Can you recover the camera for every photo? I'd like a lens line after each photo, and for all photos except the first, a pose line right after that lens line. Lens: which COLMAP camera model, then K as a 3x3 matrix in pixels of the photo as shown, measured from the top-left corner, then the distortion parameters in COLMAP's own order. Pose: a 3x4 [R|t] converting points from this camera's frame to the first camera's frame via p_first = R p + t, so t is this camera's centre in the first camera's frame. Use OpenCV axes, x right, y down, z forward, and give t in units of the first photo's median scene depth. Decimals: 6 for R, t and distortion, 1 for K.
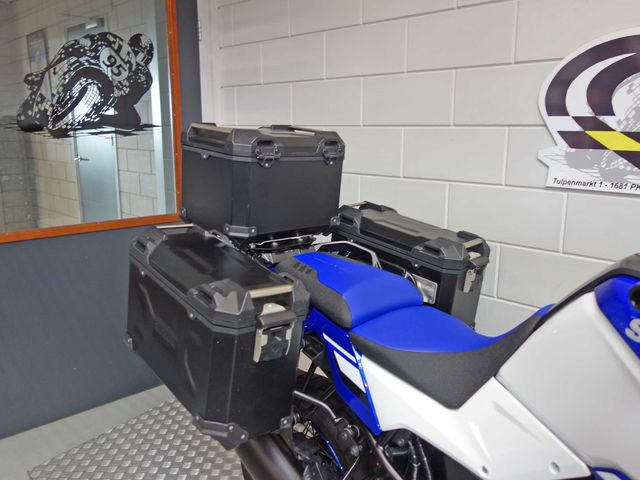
lens RADIAL K [[565.5, 0, 320.0], [0, 565.5, 240.0], [0, 0, 1]] dist [0.011551, -0.004159]
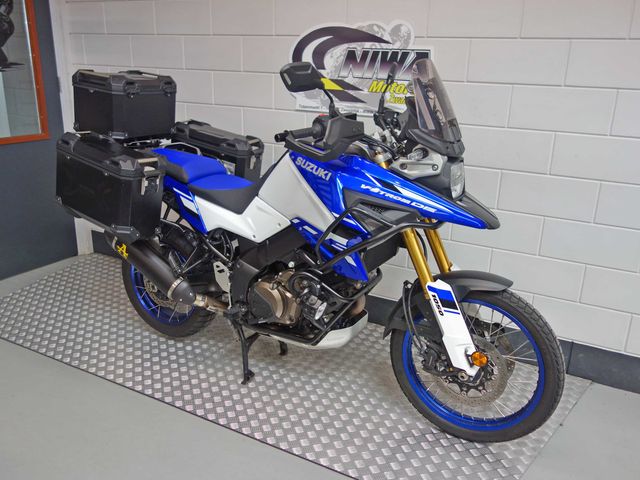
lens RADIAL K [[565.5, 0, 320.0], [0, 565.5, 240.0], [0, 0, 1]] dist [0.011551, -0.004159]
pose [[0.953827, -0.072150, 0.291564, -0.076435], [0.036984, 0.991546, 0.124374, 0.101252], [-0.298072, -0.107848, 0.948431, -0.807080]]
